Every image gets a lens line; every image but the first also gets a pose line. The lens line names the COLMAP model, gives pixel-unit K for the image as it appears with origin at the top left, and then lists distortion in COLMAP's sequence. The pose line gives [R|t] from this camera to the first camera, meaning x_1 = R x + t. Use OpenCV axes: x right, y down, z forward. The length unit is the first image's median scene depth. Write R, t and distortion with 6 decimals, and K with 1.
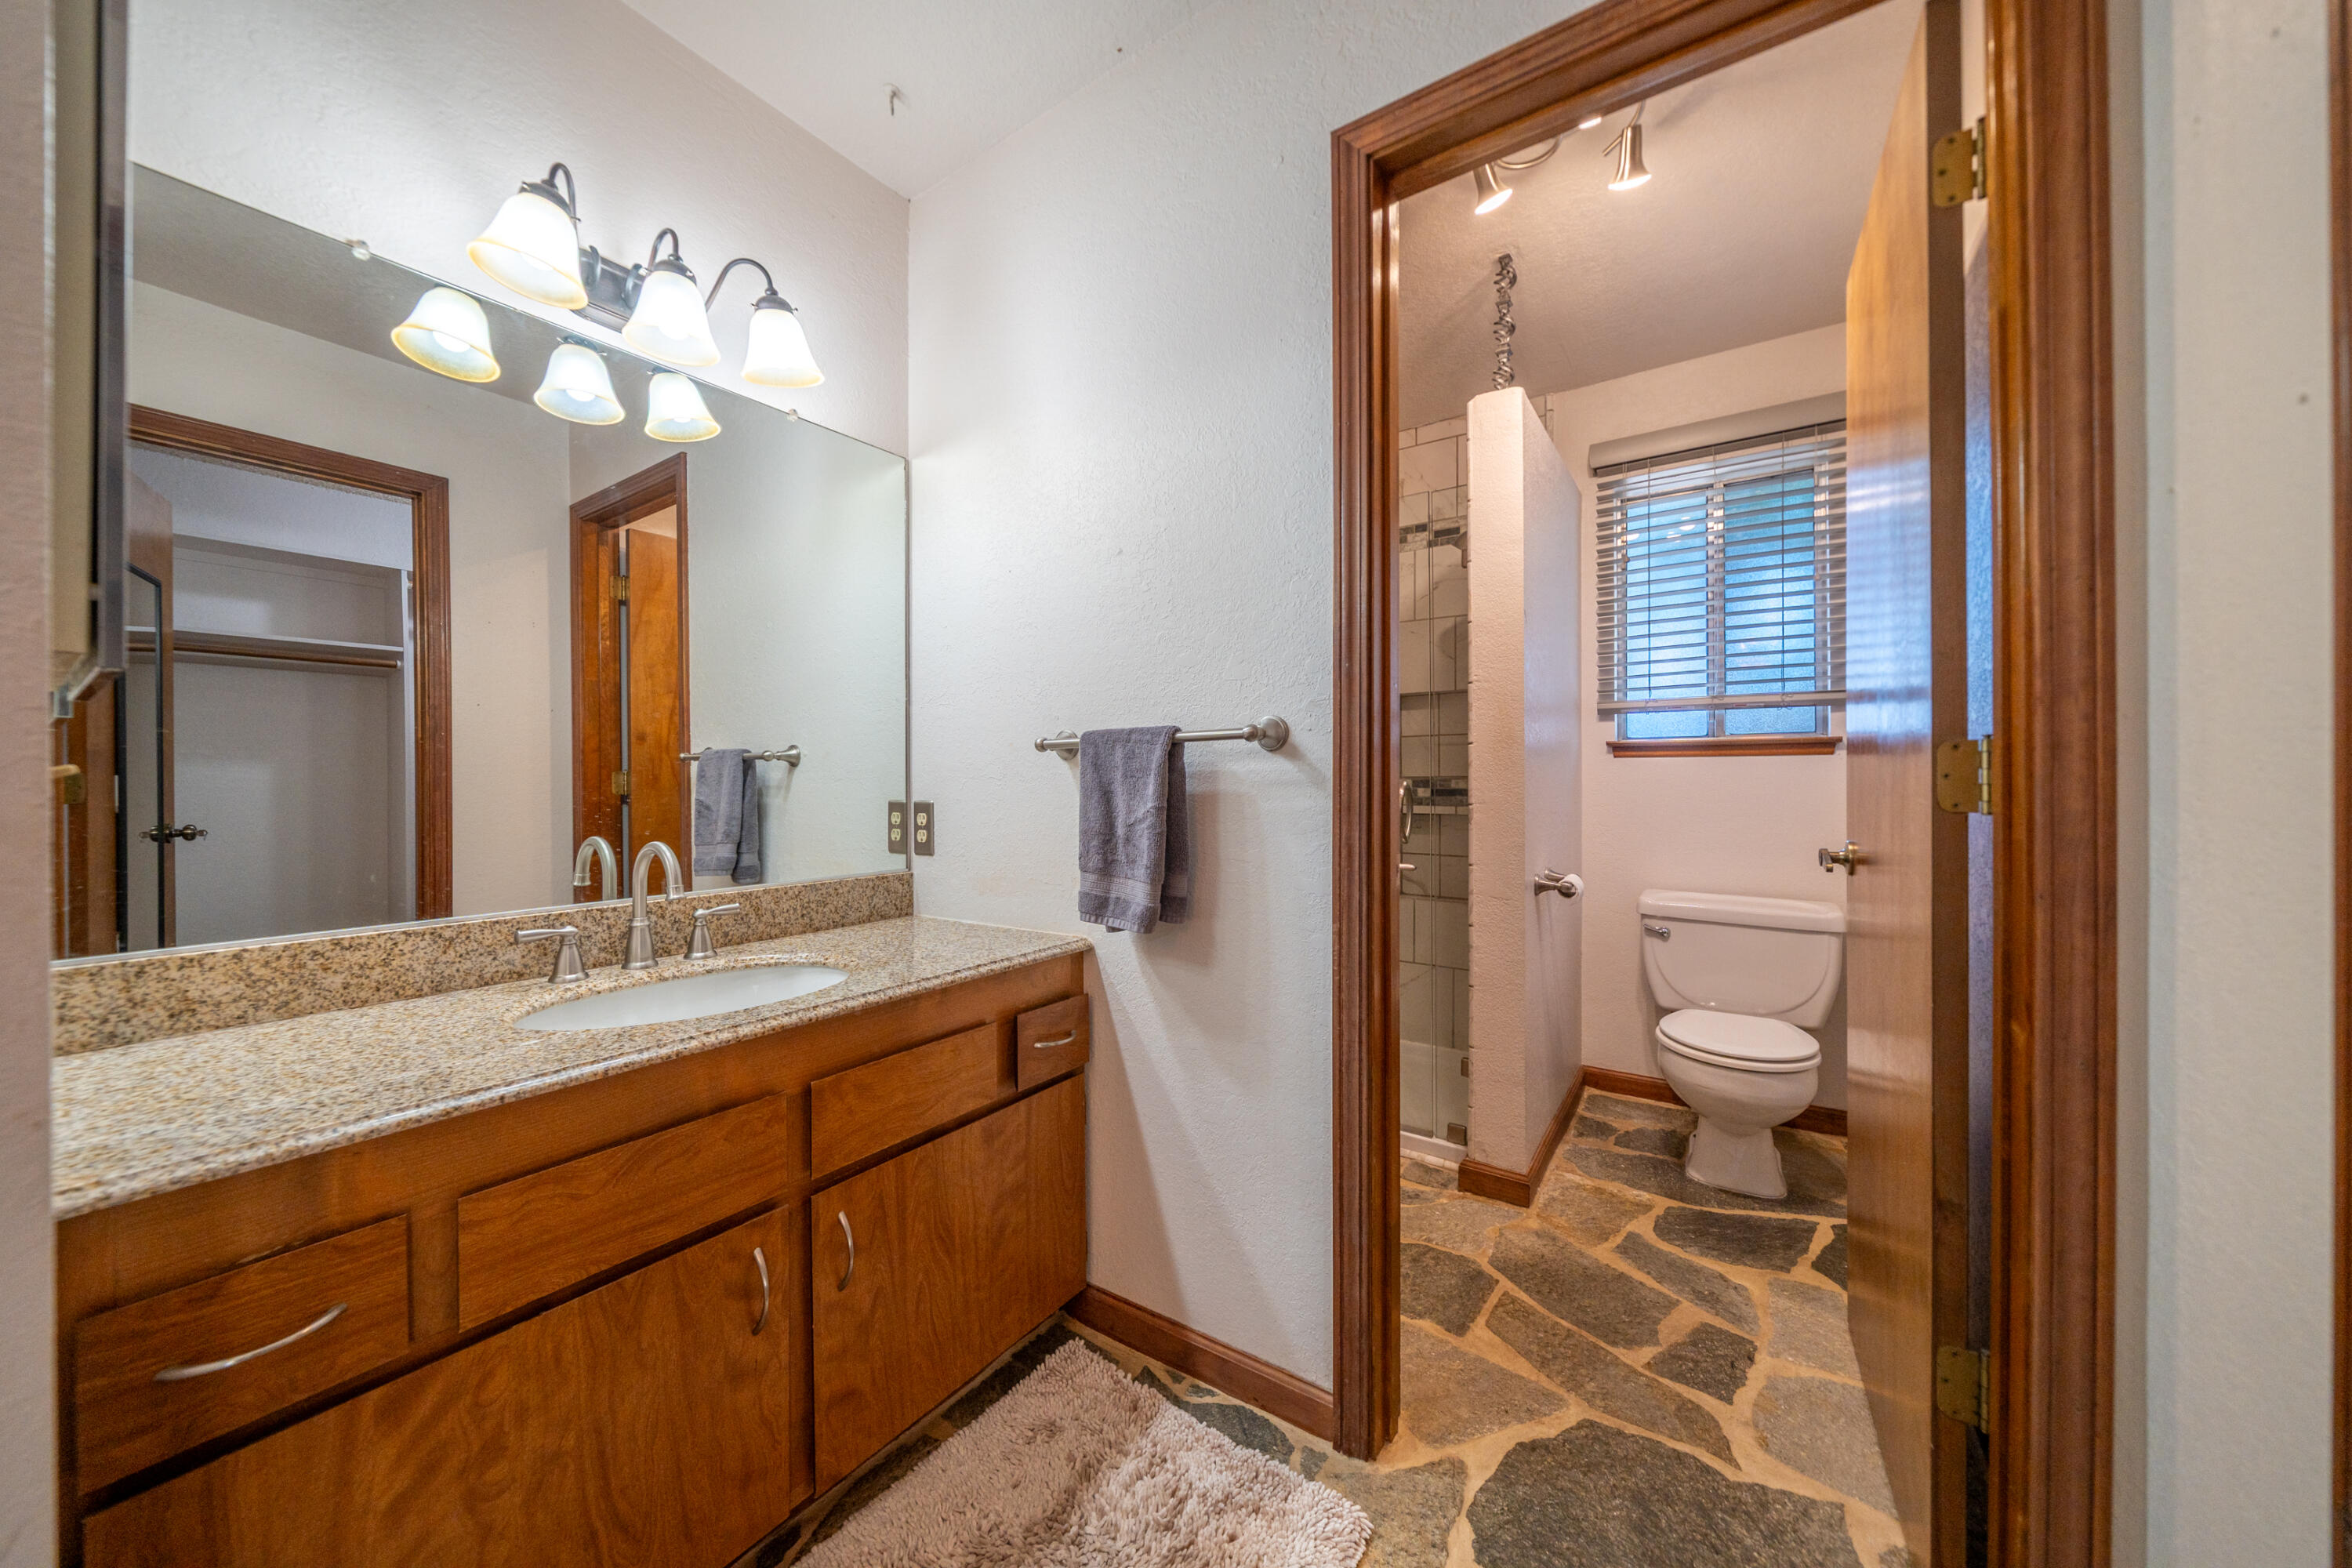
lens RADIAL K [[816.4, 0, 1175.9], [0, 816.4, 779.4], [0, 0, 1]] dist [-0.003302, 0.000094]
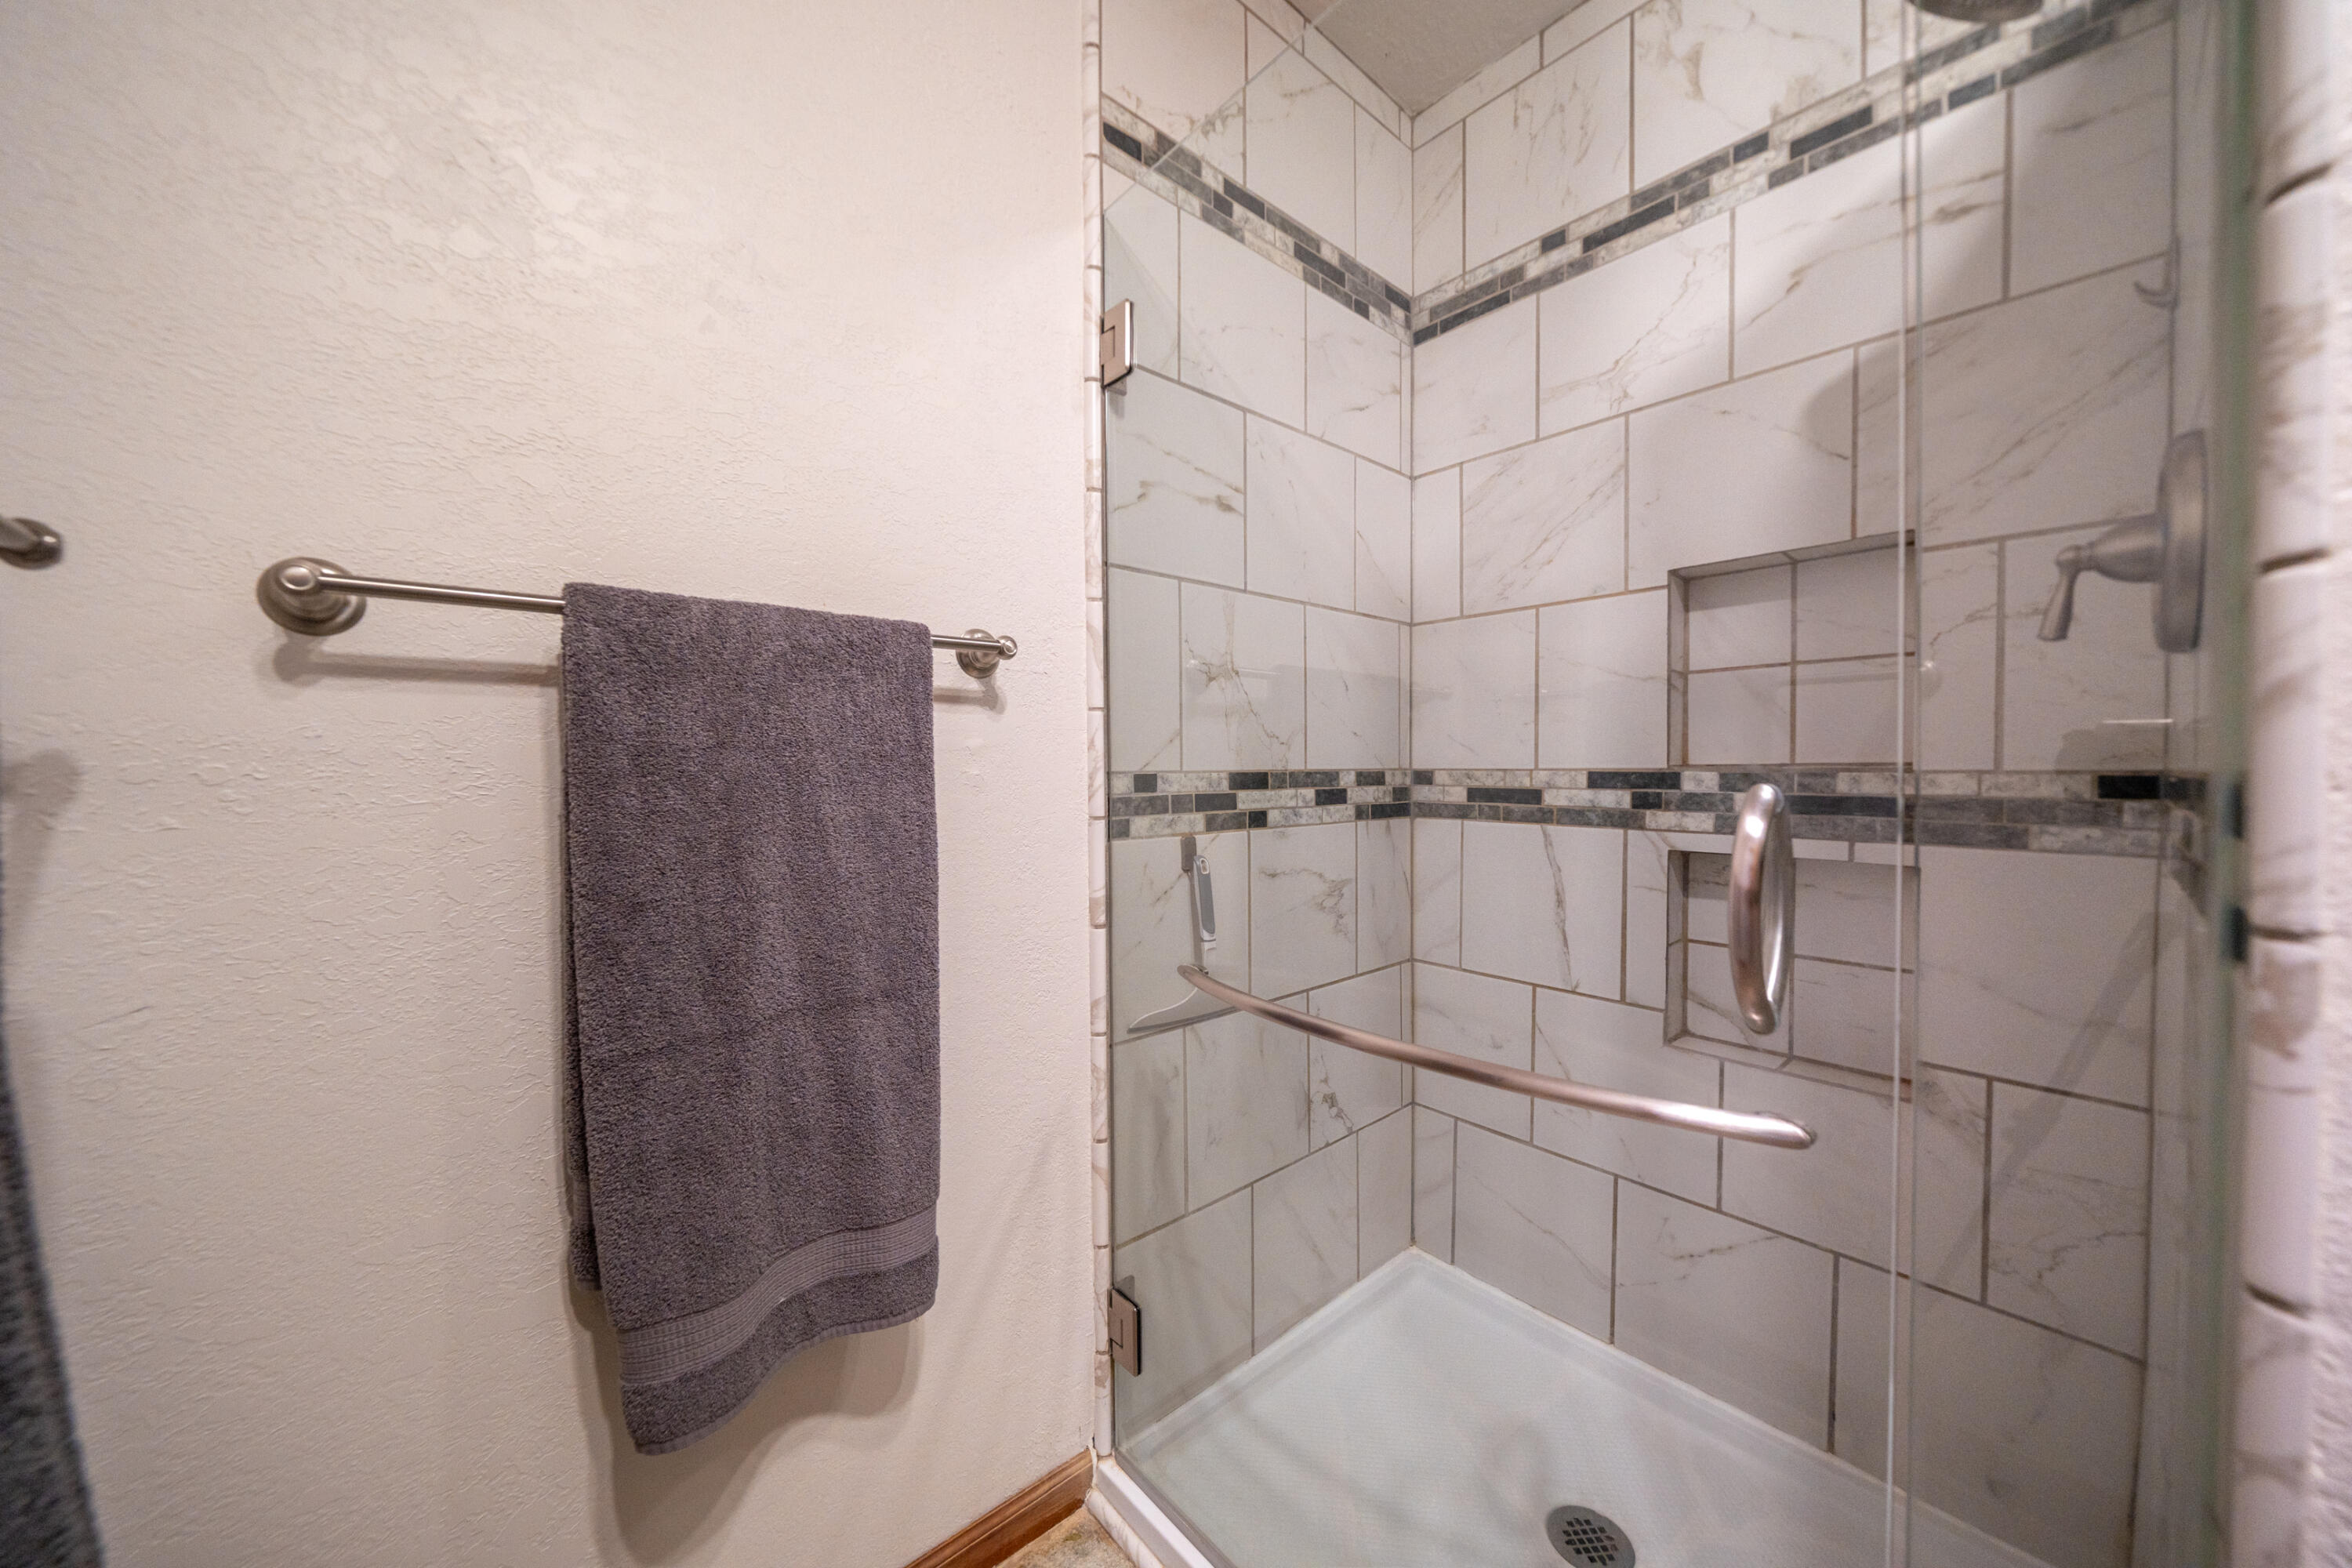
lens RADIAL K [[816.4, 0, 1178.6], [0, 816.4, 782.2], [0, 0, 1]] dist [-0.003302, 0.000094]
pose [[0.964959, 0.006648, -0.262317, 0.136499], [-0.002190, 0.999848, 0.017284, -0.000945], [0.262392, -0.016103, 0.964827, 0.537373]]
